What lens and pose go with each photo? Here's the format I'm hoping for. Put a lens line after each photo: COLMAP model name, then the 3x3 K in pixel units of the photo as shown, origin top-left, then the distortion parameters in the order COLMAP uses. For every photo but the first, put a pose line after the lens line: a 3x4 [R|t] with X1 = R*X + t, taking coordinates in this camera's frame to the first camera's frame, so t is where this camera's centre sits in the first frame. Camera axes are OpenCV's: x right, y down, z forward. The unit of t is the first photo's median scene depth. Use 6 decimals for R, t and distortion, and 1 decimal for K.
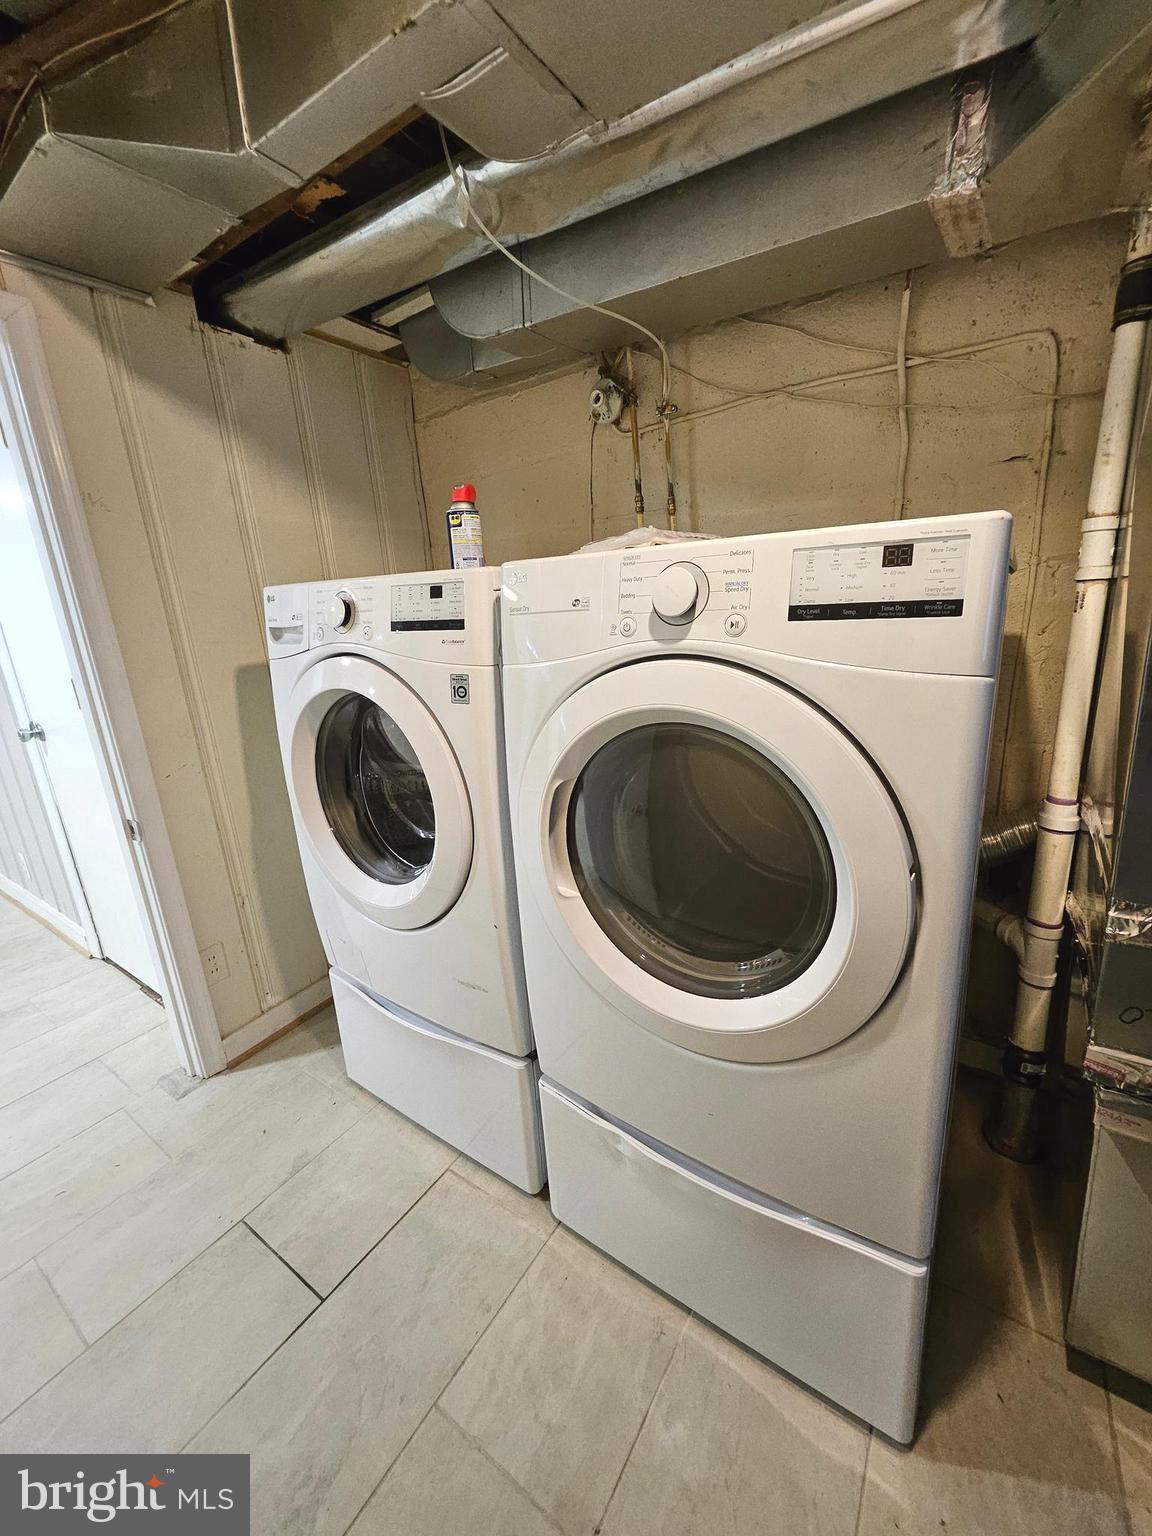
lens RADIAL K [[600.7, 0, 583.0], [0, 600.7, 757.7], [0, 0, 1]] dist [0.001369, 0.000152]
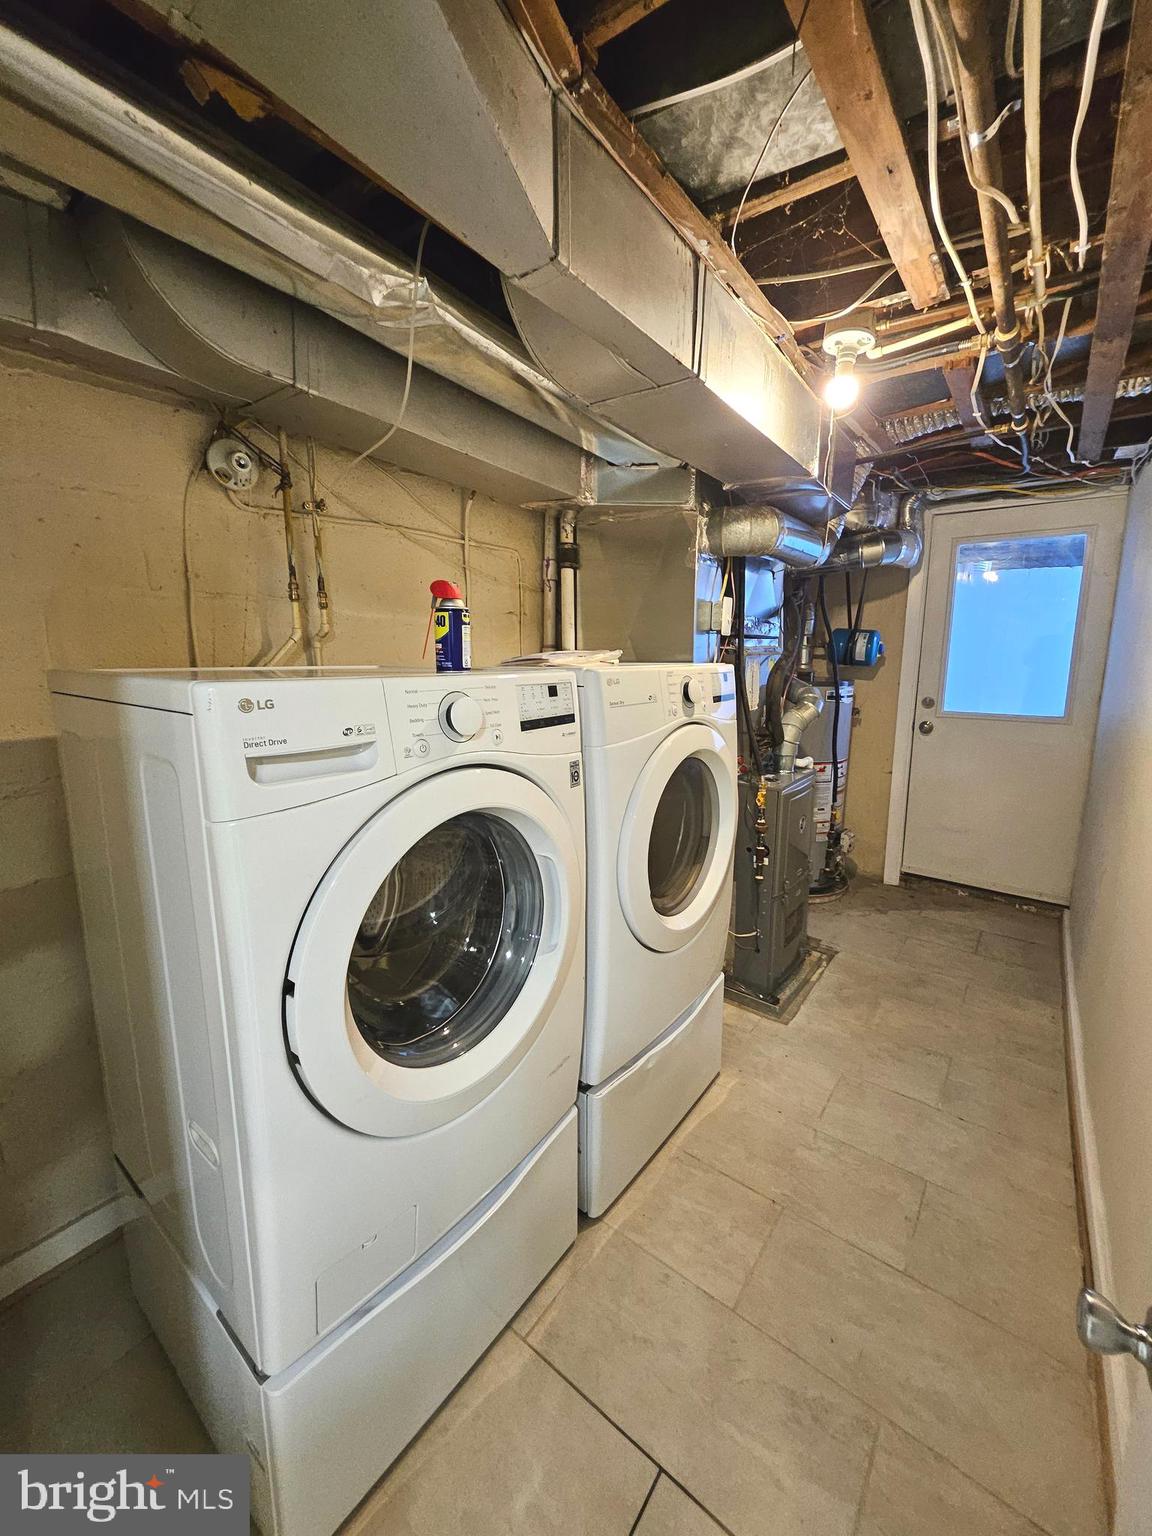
lens RADIAL K [[608.0, 0, 591.9], [0, 608.0, 755.6], [0, 0, 1]] dist [0.001518, -0.000220]
pose [[0.053666, -0.120491, 0.991263, -1.308075], [0.248065, 0.963183, 0.103648, -0.252075], [-0.967256, 0.240335, 0.081580, 0.842999]]
